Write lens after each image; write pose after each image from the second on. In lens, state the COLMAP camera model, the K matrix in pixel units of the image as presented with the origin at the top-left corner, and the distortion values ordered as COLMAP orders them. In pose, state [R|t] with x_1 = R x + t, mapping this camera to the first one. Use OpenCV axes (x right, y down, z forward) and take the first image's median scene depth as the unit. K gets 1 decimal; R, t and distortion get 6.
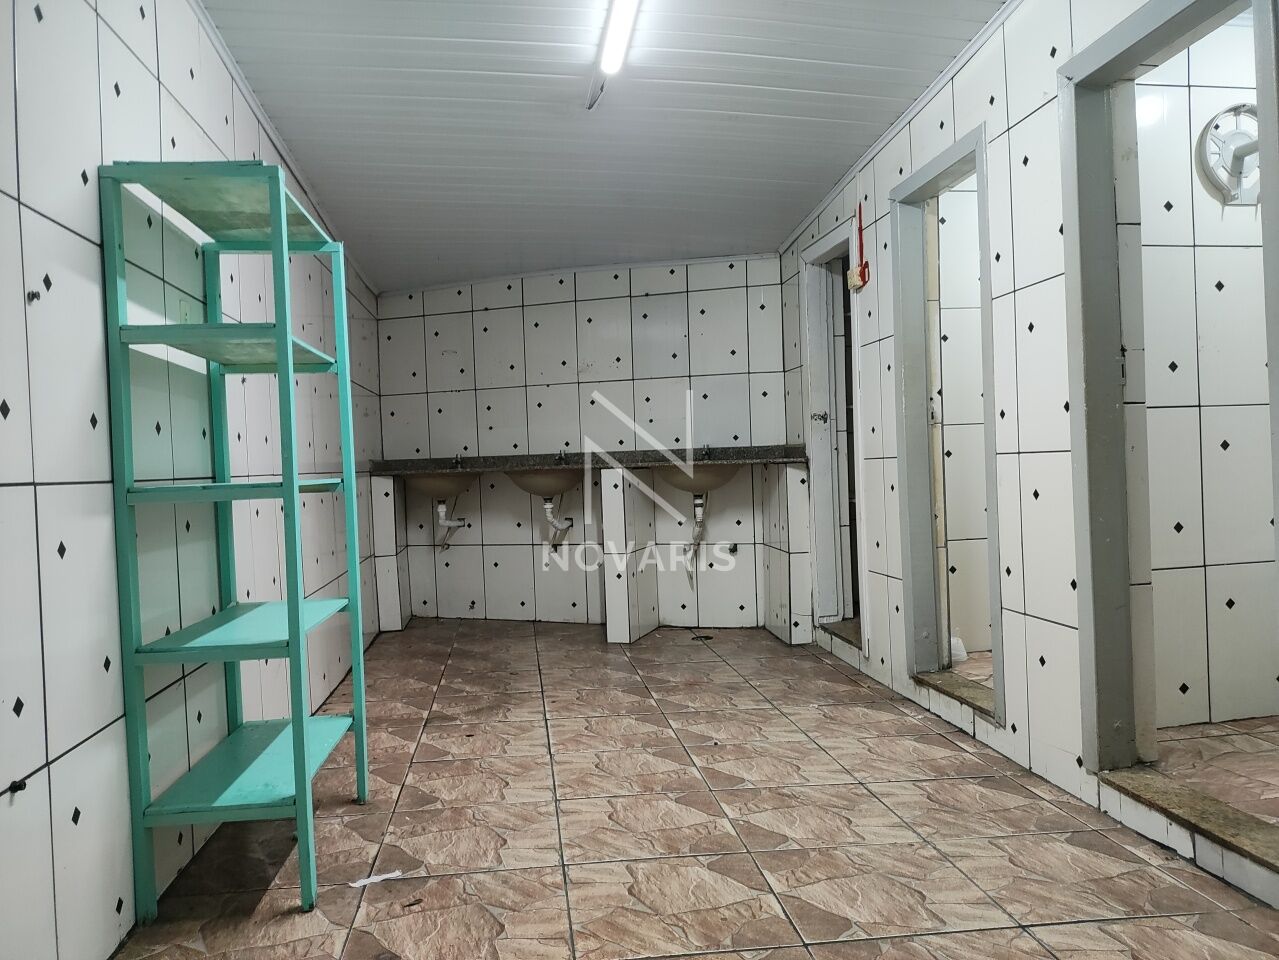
lens RADIAL K [[933.6, 0, 637.1], [0, 933.6, 482.2], [0, 0, 1]] dist [-0.007375, -0.007627]
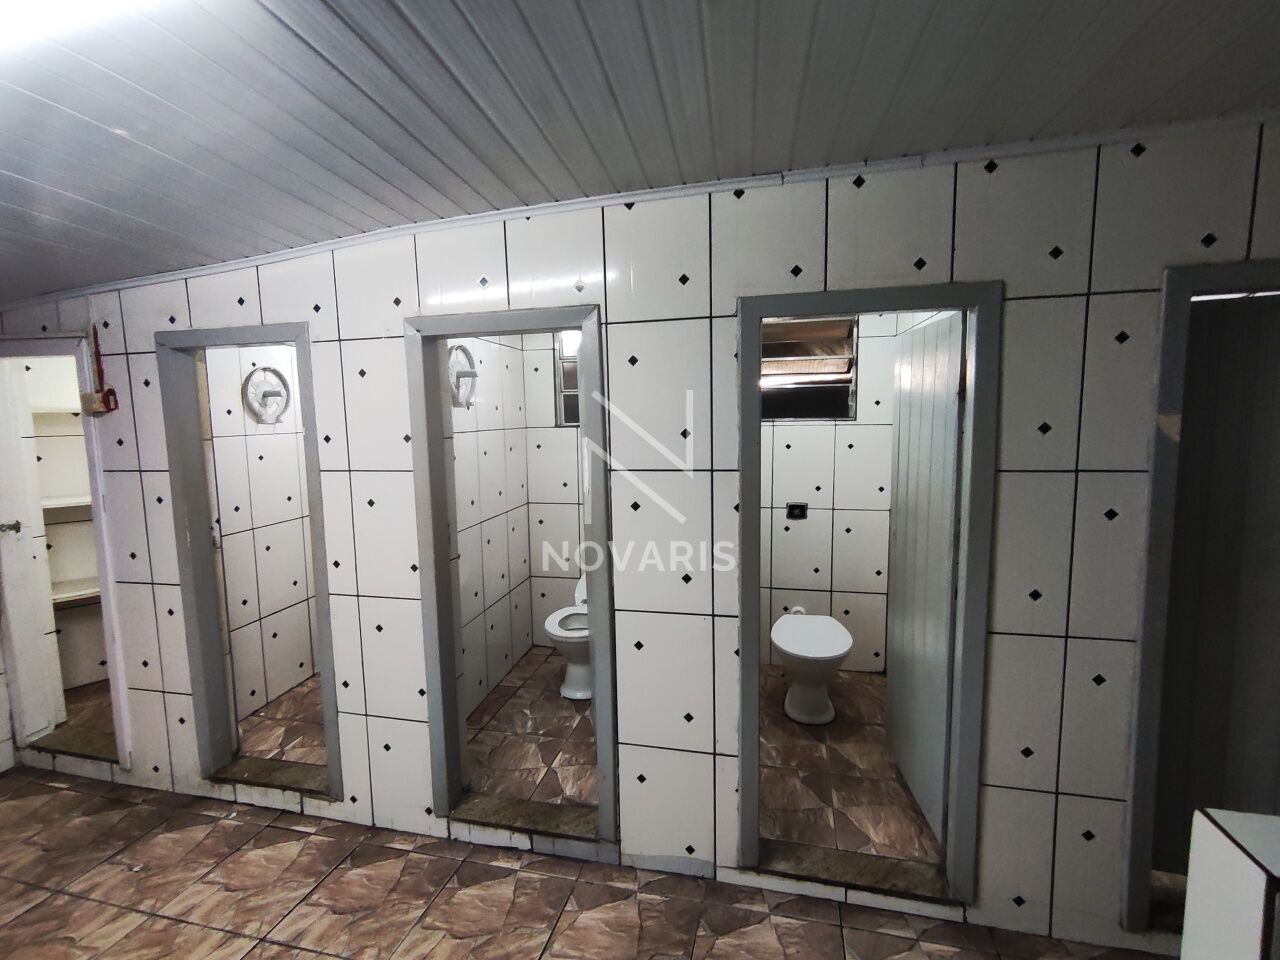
lens RADIAL K [[588.9, 0, 639.1], [0, 588.9, 481.0], [0, 0, 1]] dist [0.006177, -0.003239]
pose [[0.360581, -0.069683, 0.930121, -0.192138], [0.017313, 0.997534, 0.068022, -0.233613], [-0.932567, -0.008424, 0.360898, 0.340905]]
